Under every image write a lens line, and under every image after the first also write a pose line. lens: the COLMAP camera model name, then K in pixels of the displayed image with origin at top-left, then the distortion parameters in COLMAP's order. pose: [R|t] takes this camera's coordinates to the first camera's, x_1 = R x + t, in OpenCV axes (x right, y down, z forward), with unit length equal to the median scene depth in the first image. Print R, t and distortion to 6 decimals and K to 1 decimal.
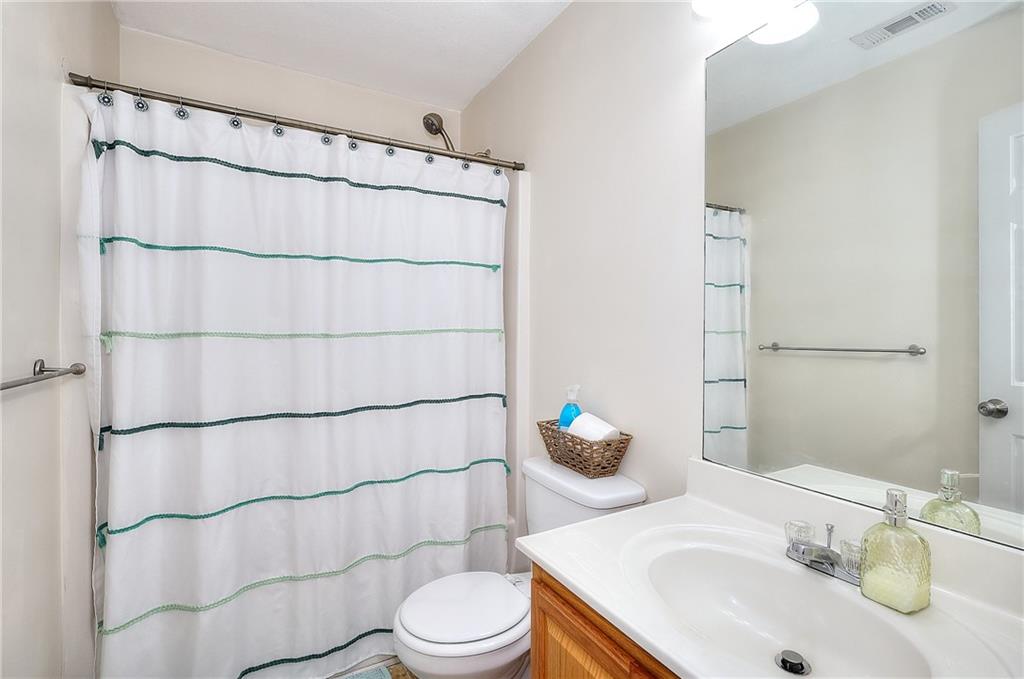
lens RADIAL K [[472.2, 0, 477.1], [0, 472.2, 336.8], [0, 0, 1]] dist [-0.003121, 0.001824]
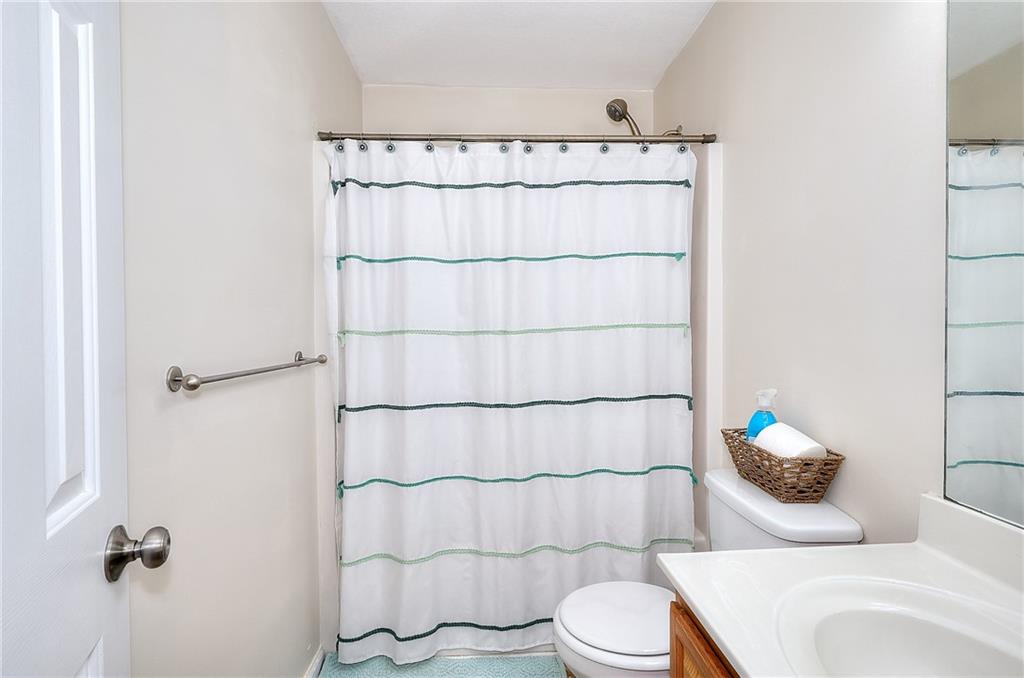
lens RADIAL K [[473.2, 0, 506.1], [0, 473.2, 337.9], [0, 0, 1]] dist [-0.002506, -0.000536]
pose [[0.898252, -0.001530, -0.439478, 0.158143], [0.006222, 0.999938, 0.009237, 0.000558], [0.439437, -0.011032, 0.898206, 0.041681]]
